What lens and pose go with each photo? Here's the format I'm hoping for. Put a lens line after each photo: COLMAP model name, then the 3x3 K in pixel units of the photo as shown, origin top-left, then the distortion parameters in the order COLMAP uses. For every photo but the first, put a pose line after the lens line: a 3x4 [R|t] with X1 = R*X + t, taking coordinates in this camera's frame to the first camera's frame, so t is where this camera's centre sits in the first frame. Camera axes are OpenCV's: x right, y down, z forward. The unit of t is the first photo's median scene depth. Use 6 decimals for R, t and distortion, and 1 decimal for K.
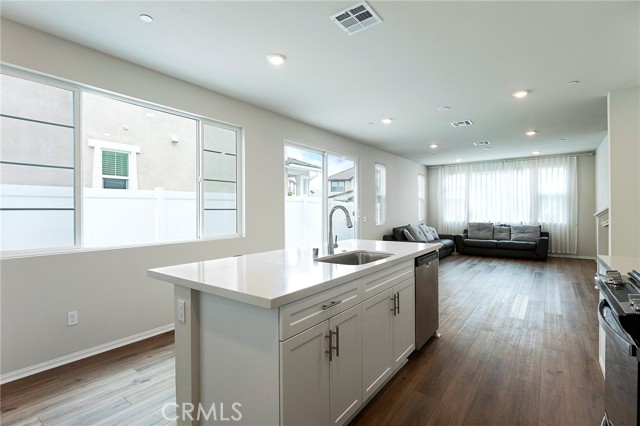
lens RADIAL K [[307.4, 0, 320.0], [0, 307.4, 213.0], [0, 0, 1]] dist [0.000558, 0.000071]
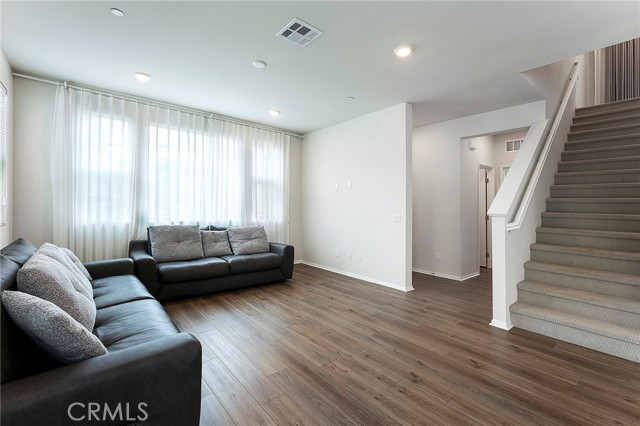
lens RADIAL K [[285.6, 0, 324.0], [0, 285.6, 204.8], [0, 0, 1]] dist [0.000860, 0.000247]
pose [[0.219111, 0.014825, 0.975587, 0.131953], [-0.015035, 0.999817, -0.011816, 0.000144], [-0.975584, -0.012079, 0.219294, 0.699138]]
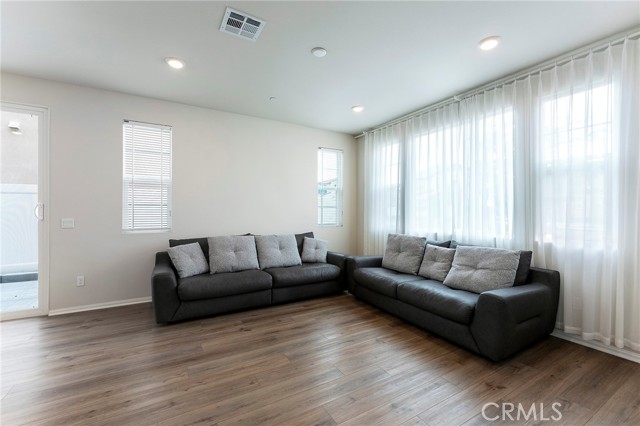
lens RADIAL K [[276.2, 0, 311.2], [0, 276.2, 211.7], [0, 0, 1]] dist [0.000088, 0.000072]
pose [[0.914323, 0.014420, -0.404729, 0.586416], [-0.013432, 0.999896, 0.005280, -0.005522], [0.404763, 0.000608, 0.914422, 0.569843]]
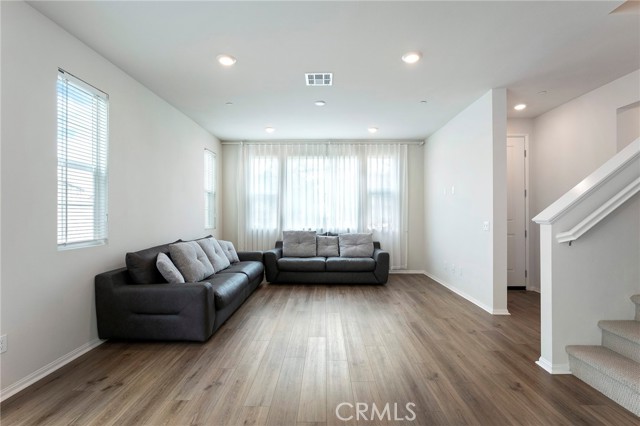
lens RADIAL K [[306.8, 0, 320.0], [0, 306.8, 213.0], [0, 0, 1]] dist [0.001780, 0.000213]
pose [[0.813773, 0.007372, 0.581137, 0.181292], [-0.001391, 0.999941, -0.010738, 0.000139], [-0.581182, 0.007930, 0.813735, 0.456083]]
